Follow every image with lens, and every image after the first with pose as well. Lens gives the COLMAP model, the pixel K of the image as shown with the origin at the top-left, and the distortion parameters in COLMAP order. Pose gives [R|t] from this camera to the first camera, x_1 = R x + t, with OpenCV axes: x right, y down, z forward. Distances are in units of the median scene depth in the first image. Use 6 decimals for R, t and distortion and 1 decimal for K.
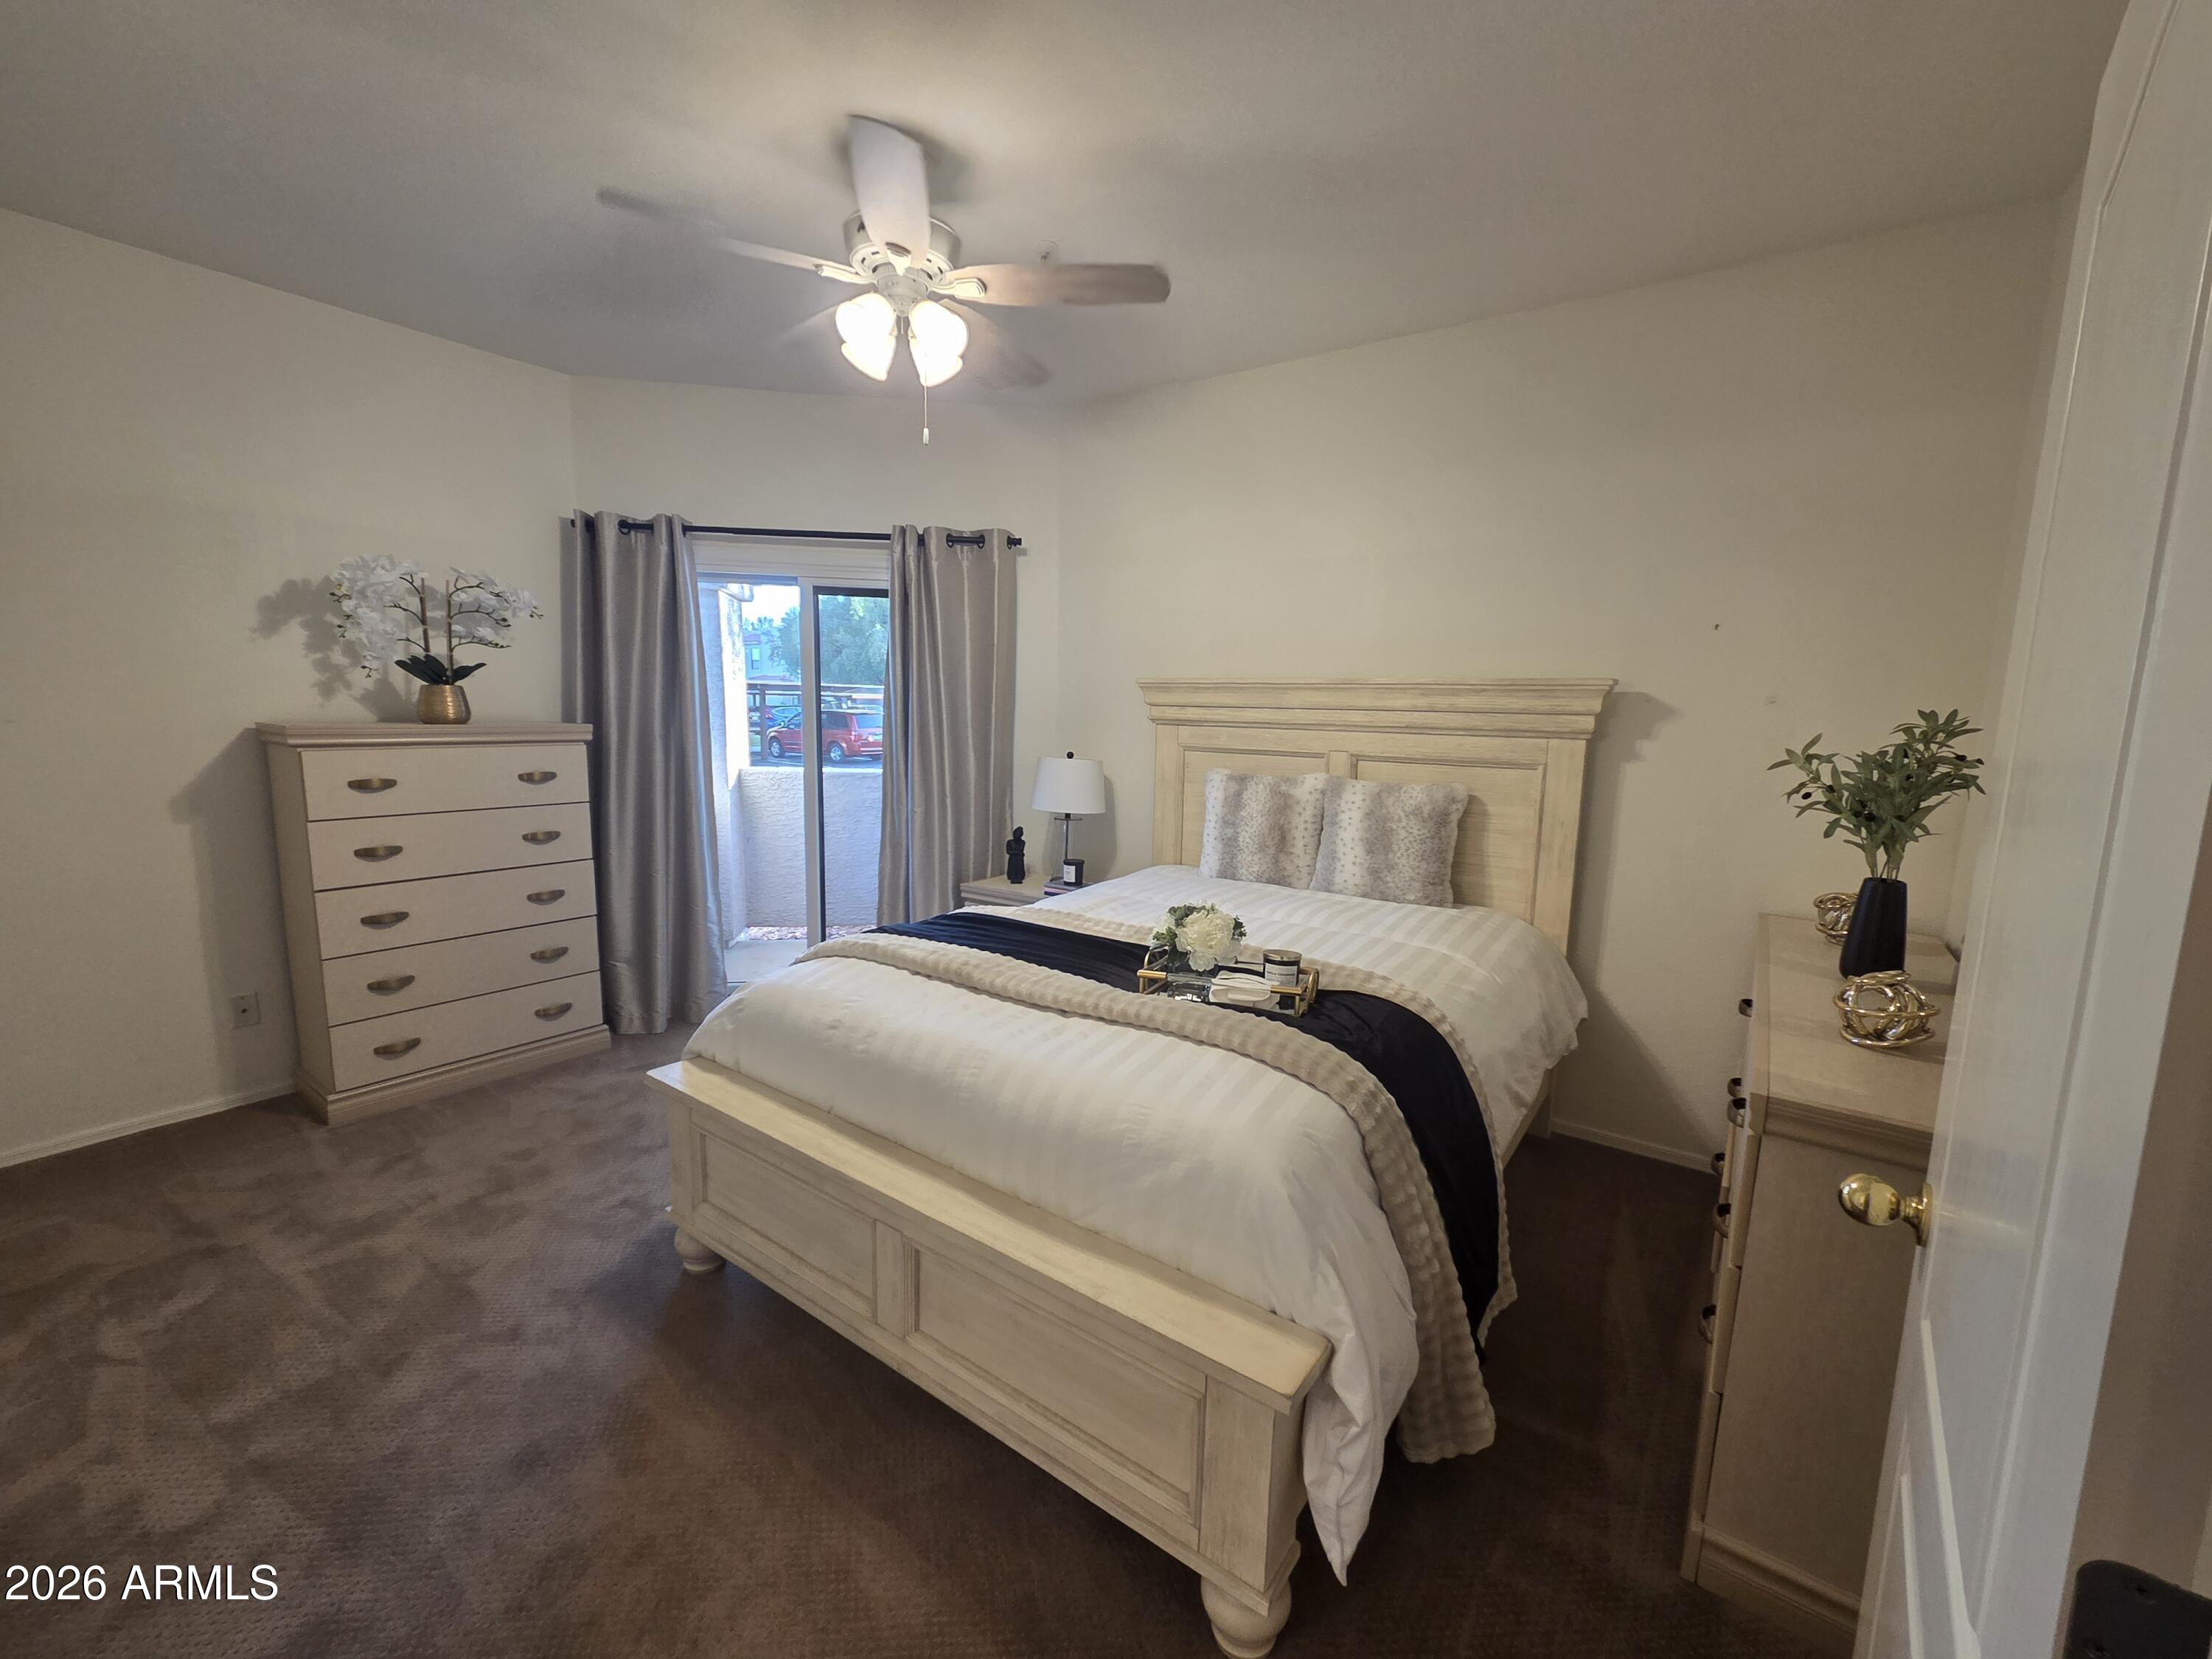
lens RADIAL K [[902.1, 0, 1112.3], [0, 902.1, 833.0], [0, 0, 1]] dist [0.002509, 0.000518]
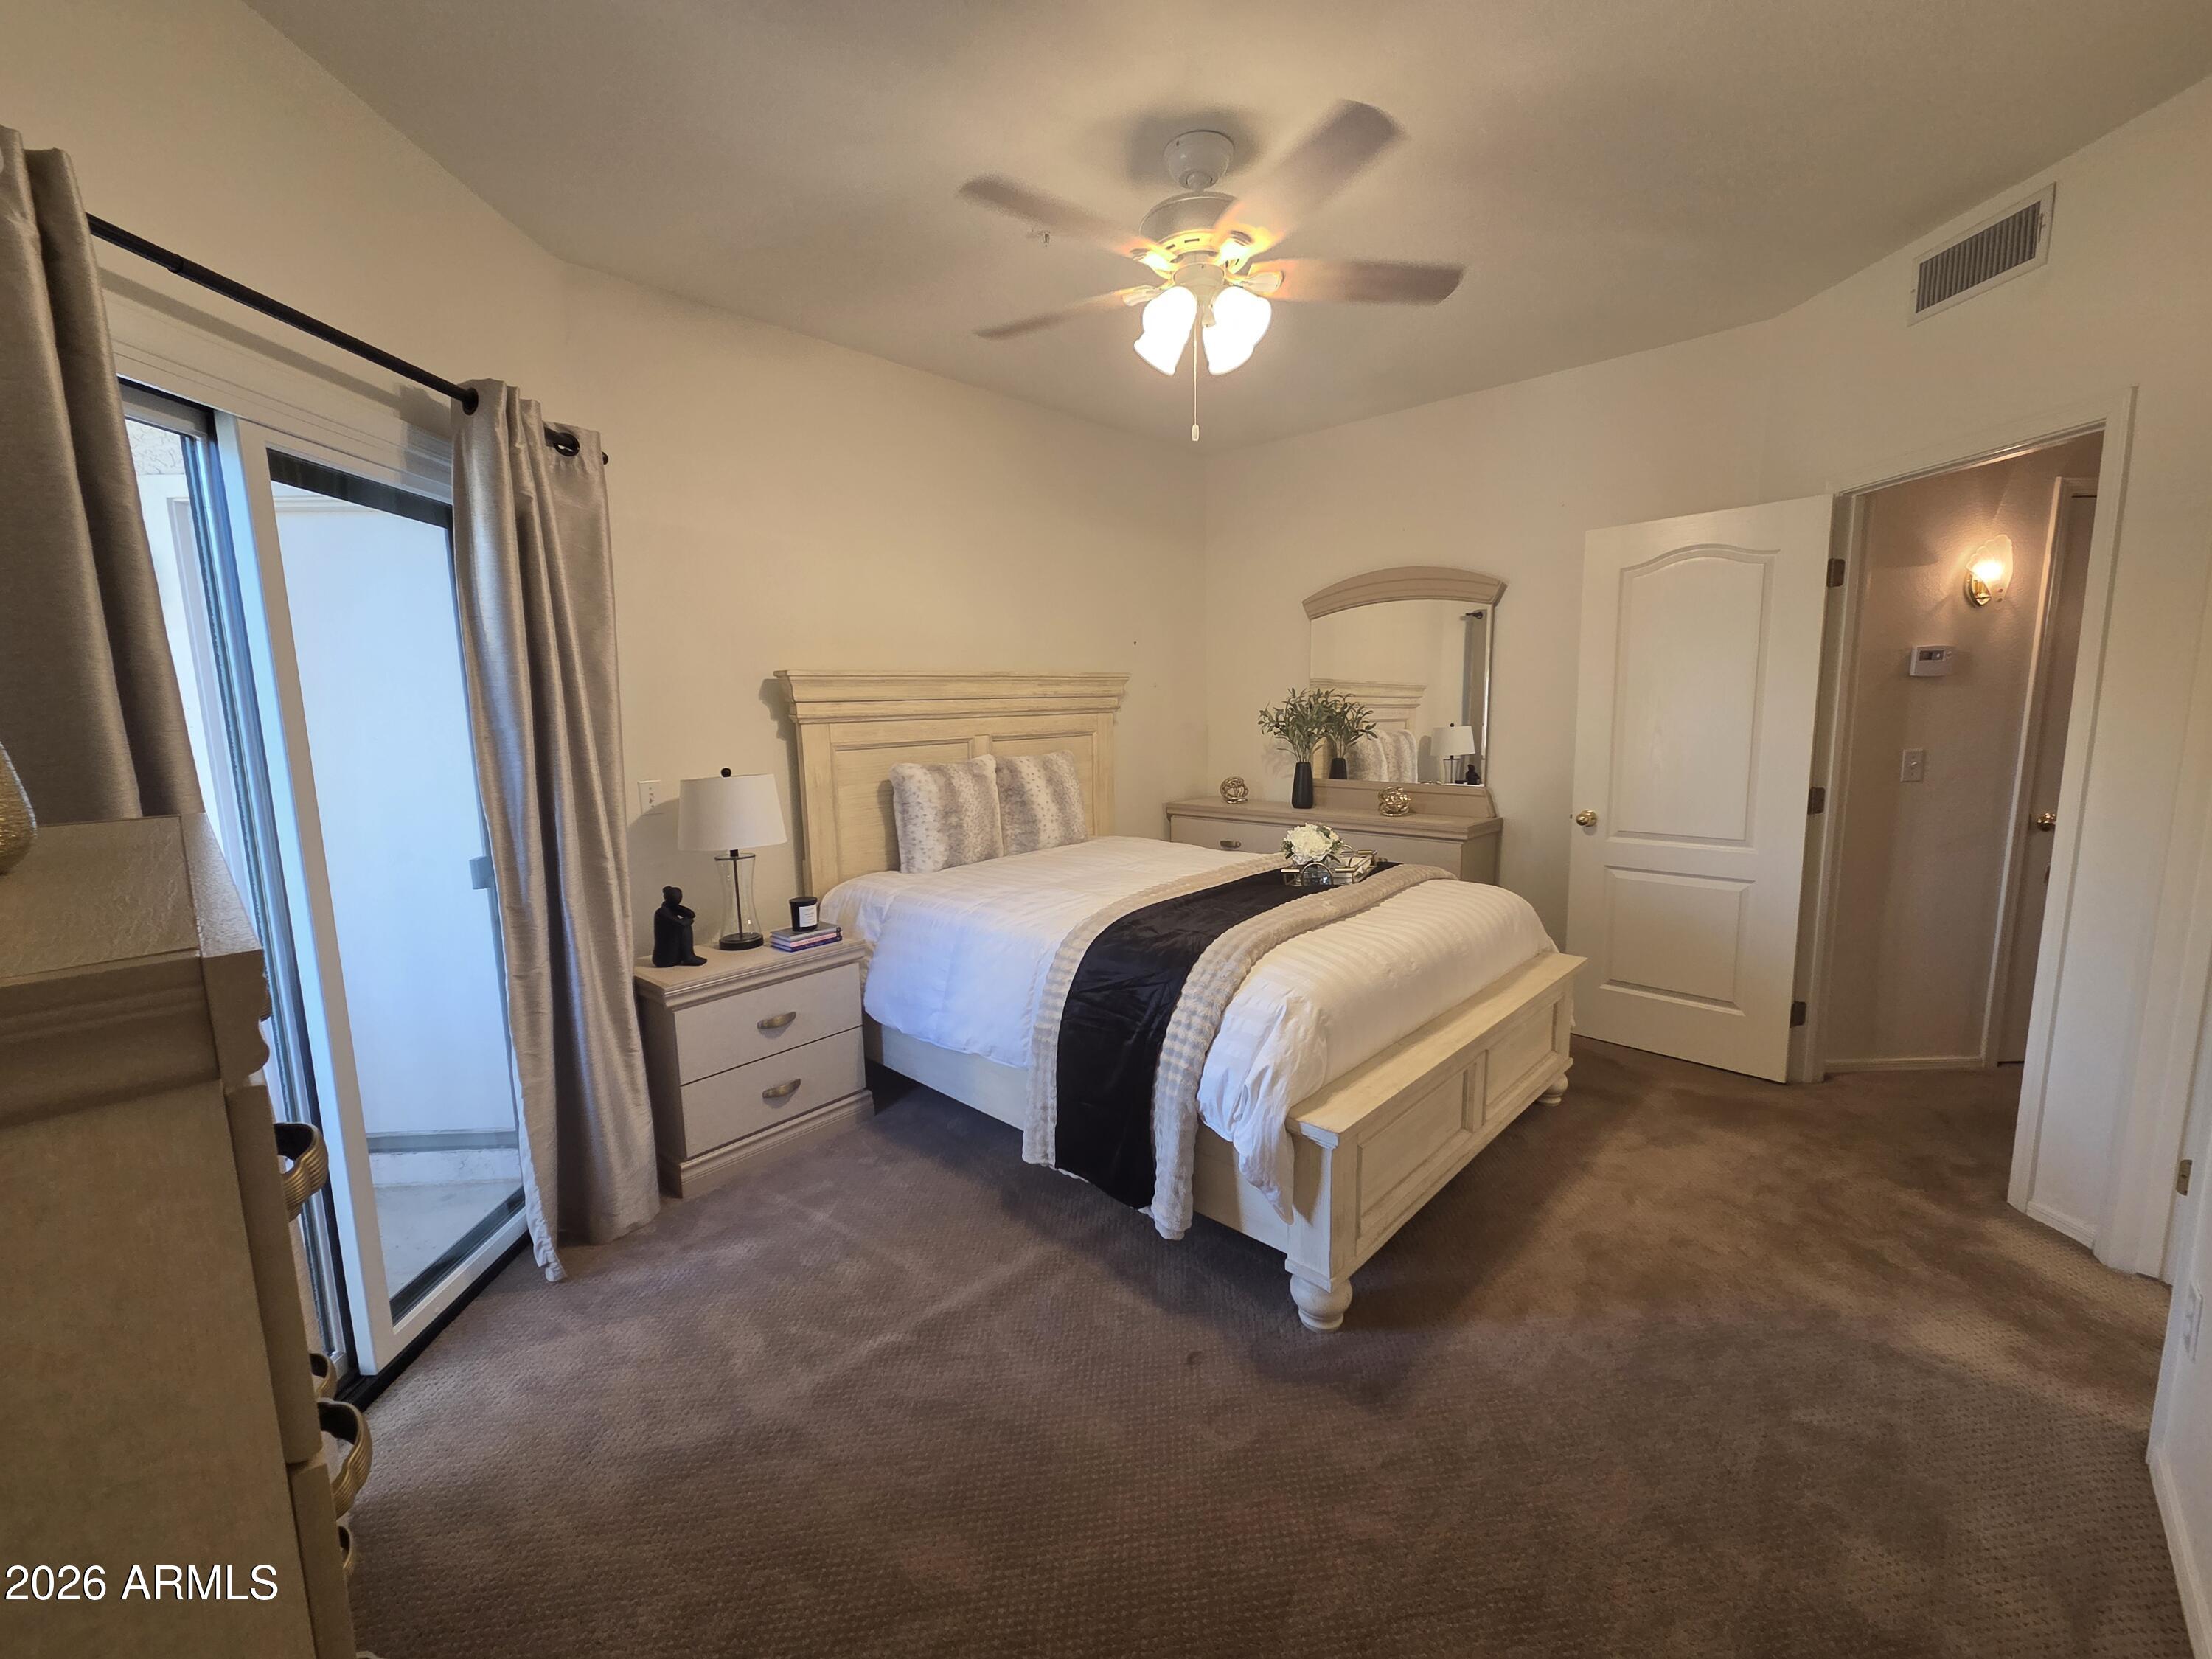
lens RADIAL K [[902.1, 0, 1112.3], [0, 902.1, 833.0], [0, 0, 1]] dist [0.002509, 0.000518]
pose [[0.133924, -0.172574, 0.975850, -0.905207], [0.159814, 0.975592, 0.150596, -0.120225], [-0.978020, 0.135786, 0.158235, 0.700397]]
